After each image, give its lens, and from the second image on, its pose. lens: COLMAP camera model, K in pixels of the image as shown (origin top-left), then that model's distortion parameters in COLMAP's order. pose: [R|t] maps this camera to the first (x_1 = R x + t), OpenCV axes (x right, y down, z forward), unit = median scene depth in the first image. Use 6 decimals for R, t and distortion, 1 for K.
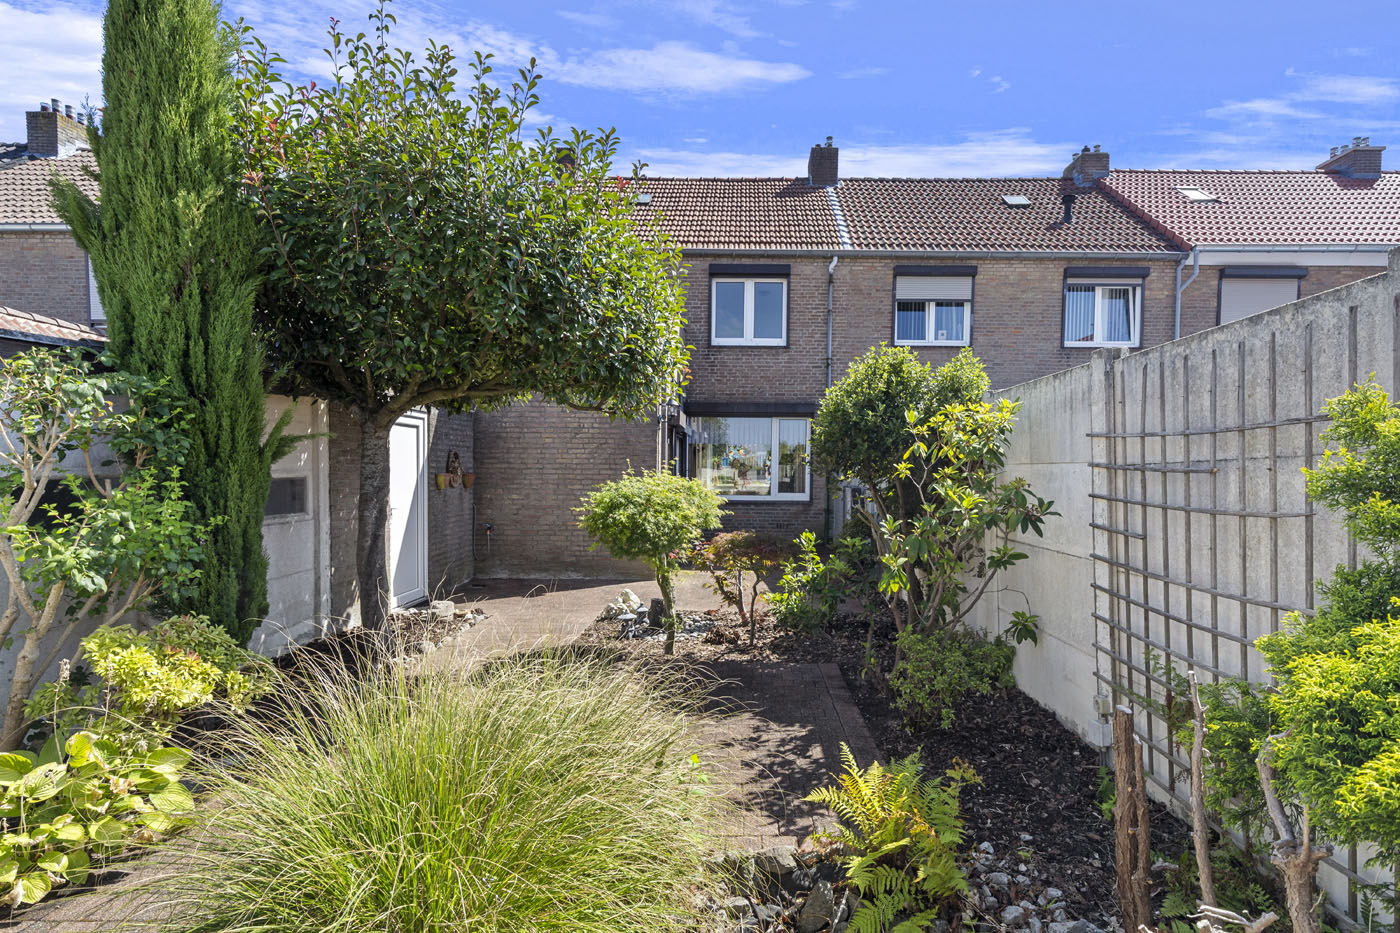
lens RADIAL K [[739.7, 0, 702.4], [0, 739.7, 457.3], [0, 0, 1]] dist [-0.001818, -0.000584]
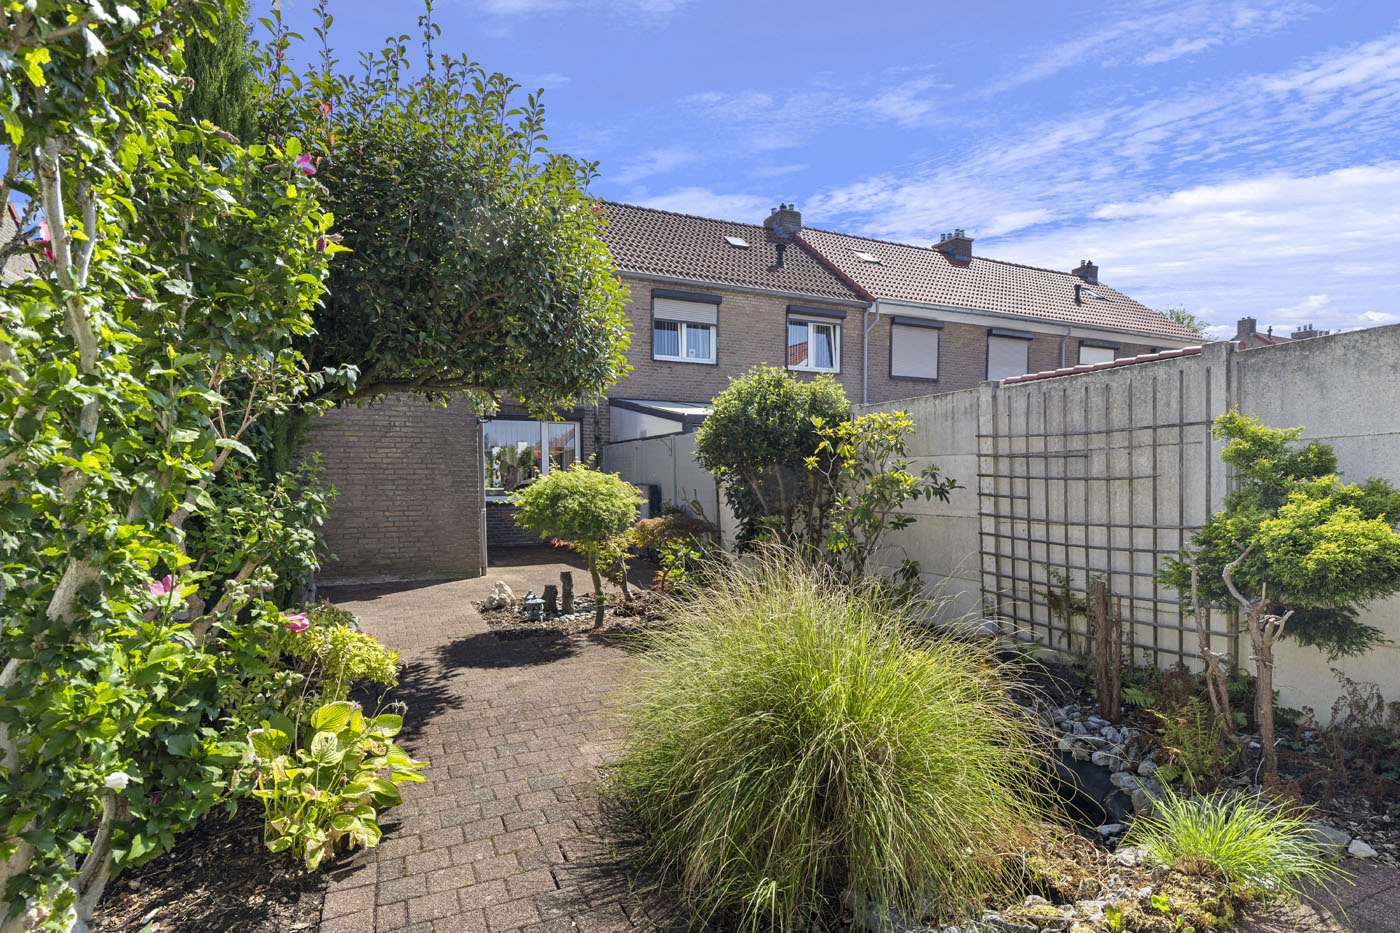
lens RADIAL K [[739.7, 0, 692.2], [0, 739.7, 470.7], [0, 0, 1]] dist [-0.001818, -0.000584]
pose [[0.899901, -0.002884, 0.436084, -0.189646], [-0.000706, 0.999967, 0.008071, 0.008430], [-0.436093, -0.007571, 0.899870, -0.036220]]
